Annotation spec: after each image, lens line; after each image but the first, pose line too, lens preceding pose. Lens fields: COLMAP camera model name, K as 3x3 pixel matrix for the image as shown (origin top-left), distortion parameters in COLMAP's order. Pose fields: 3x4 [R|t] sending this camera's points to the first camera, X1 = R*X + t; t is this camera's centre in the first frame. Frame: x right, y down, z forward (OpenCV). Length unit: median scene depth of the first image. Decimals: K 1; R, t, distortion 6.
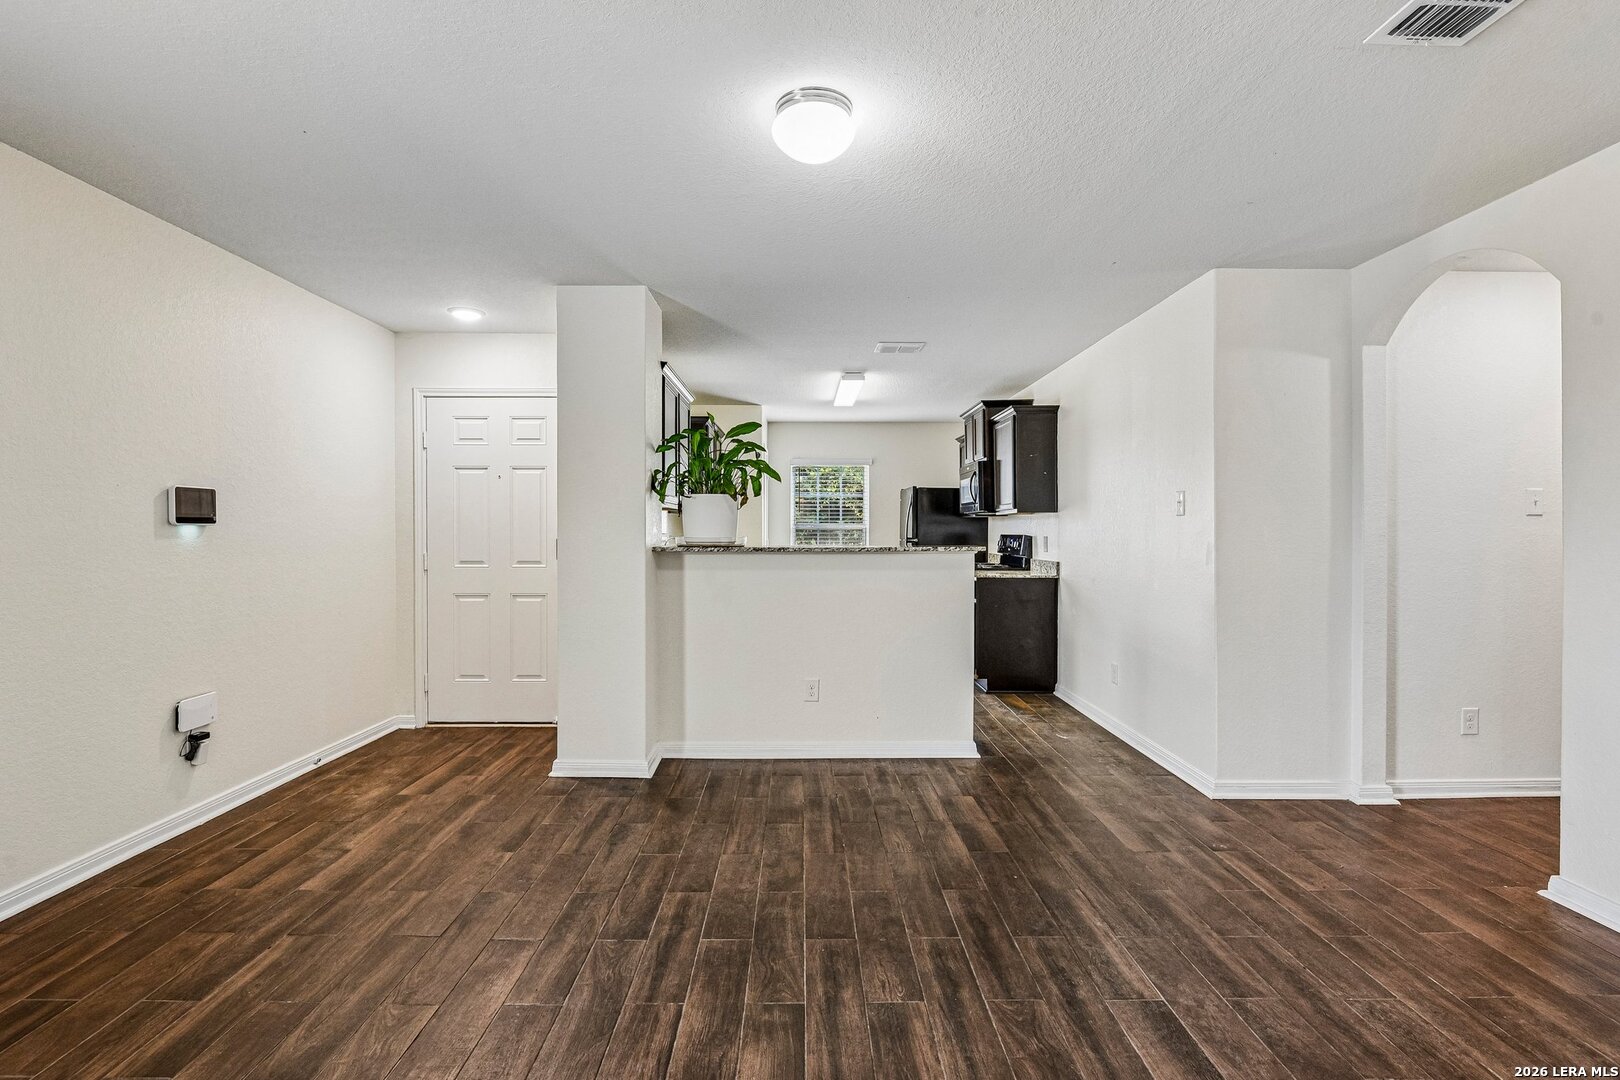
lens RADIAL K [[783.0, 0, 843.1], [0, 783.0, 538.9], [0, 0, 1]] dist [0.010474, -0.014737]
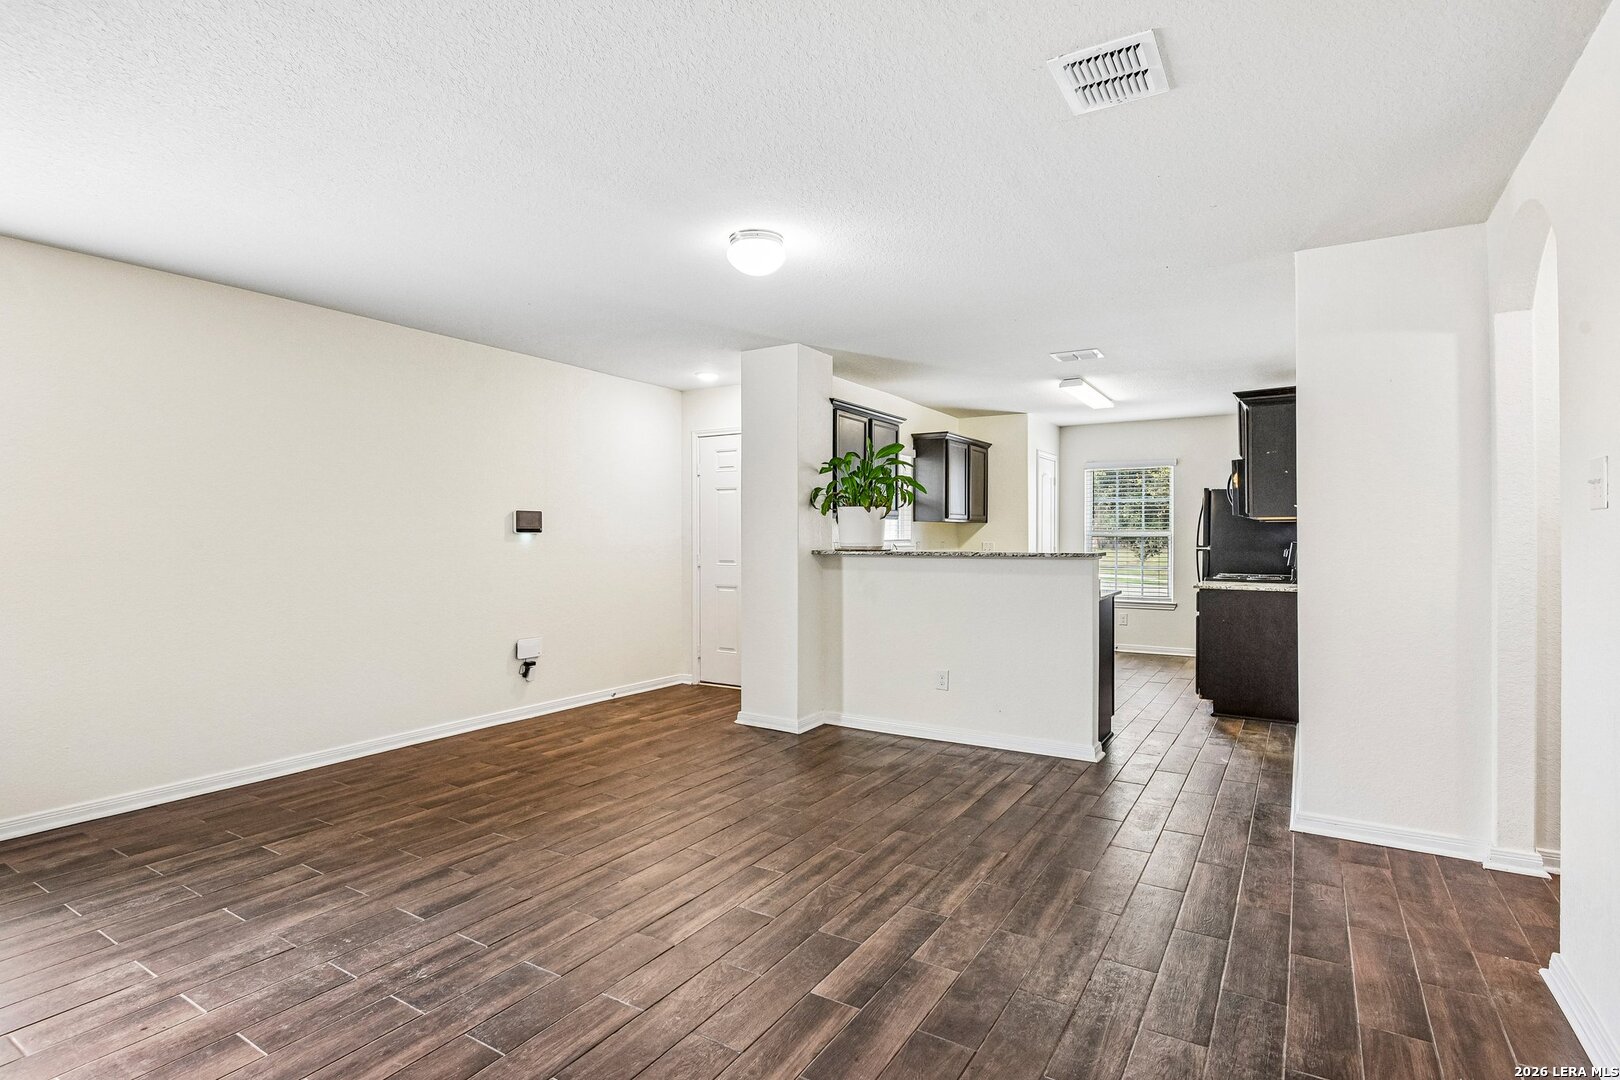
lens RADIAL K [[842.8, 0, 807.2], [0, 842.8, 540.2], [0, 0, 1]] dist [-0.001609, -0.001228]
pose [[0.838387, 0.002453, -0.545069, 0.566573], [-0.006667, 0.999961, -0.005754, 0.002424], [0.545034, 0.008458, 0.838371, -0.143657]]
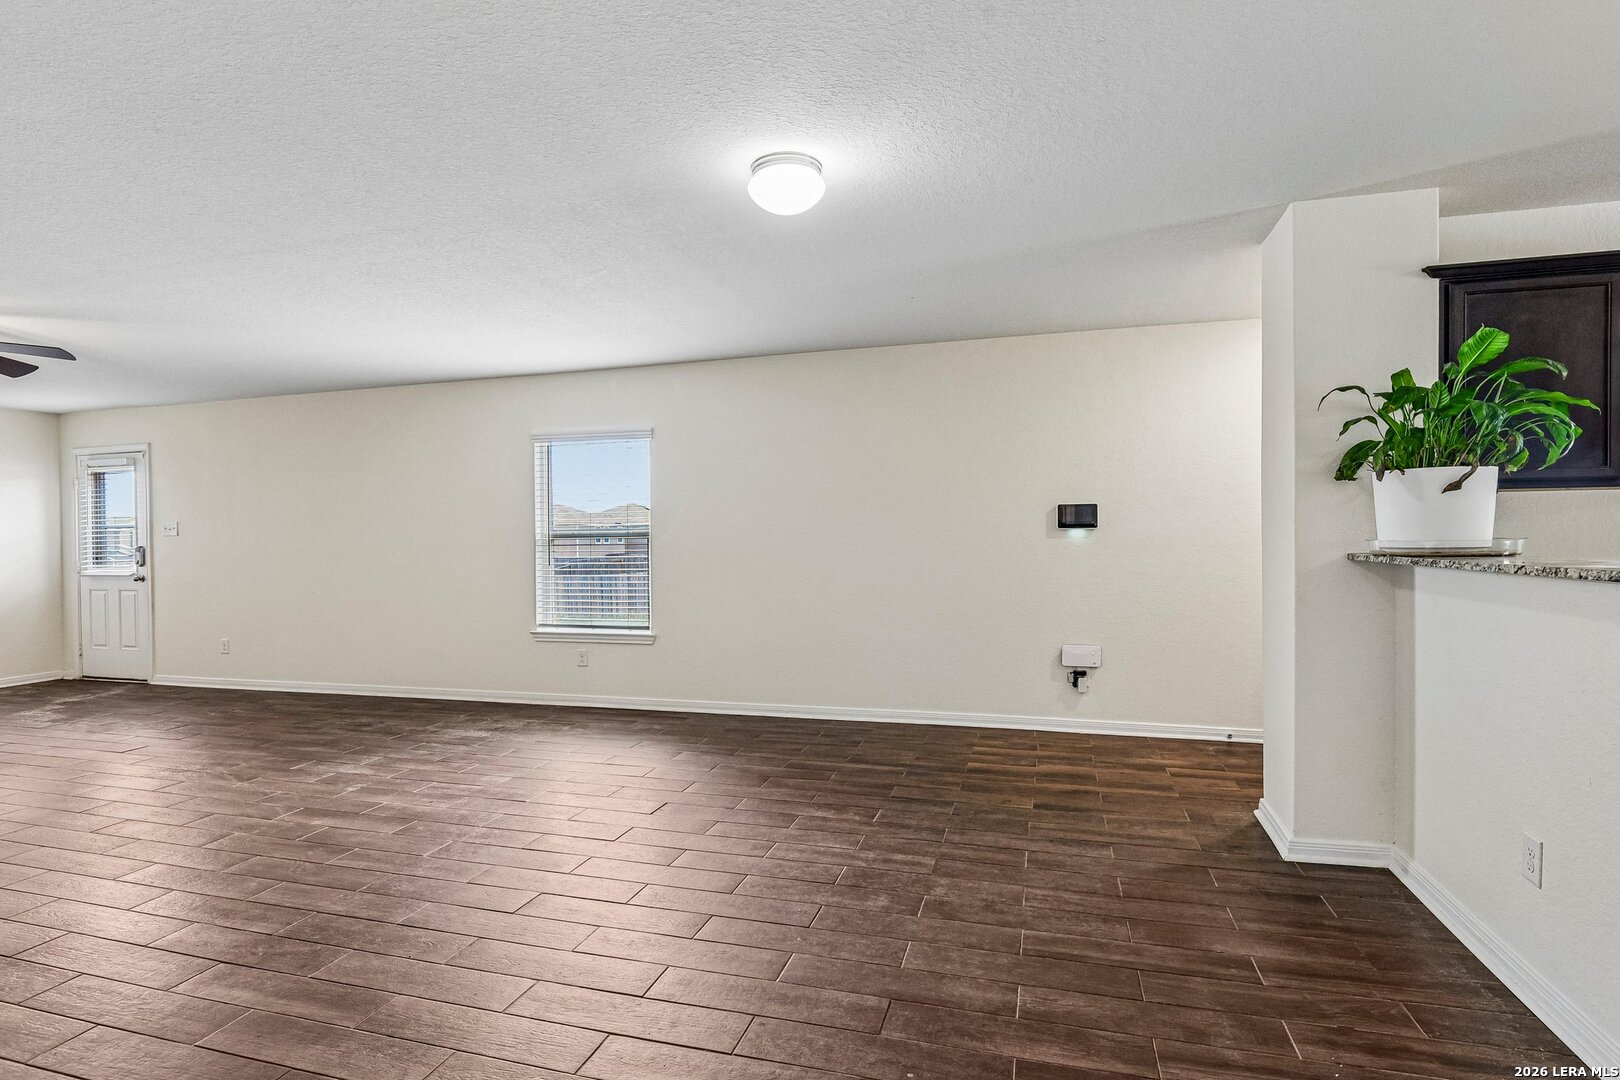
lens RADIAL K [[797.6, 0, 811.2], [0, 797.6, 546.2], [0, 0, 1]] dist [0.012711, -0.001444]
pose [[-0.314341, 0.014652, -0.949197, 0.698764], [0.001709, 0.999888, 0.014868, -0.008017], [0.949309, 0.003051, -0.314330, 0.916339]]
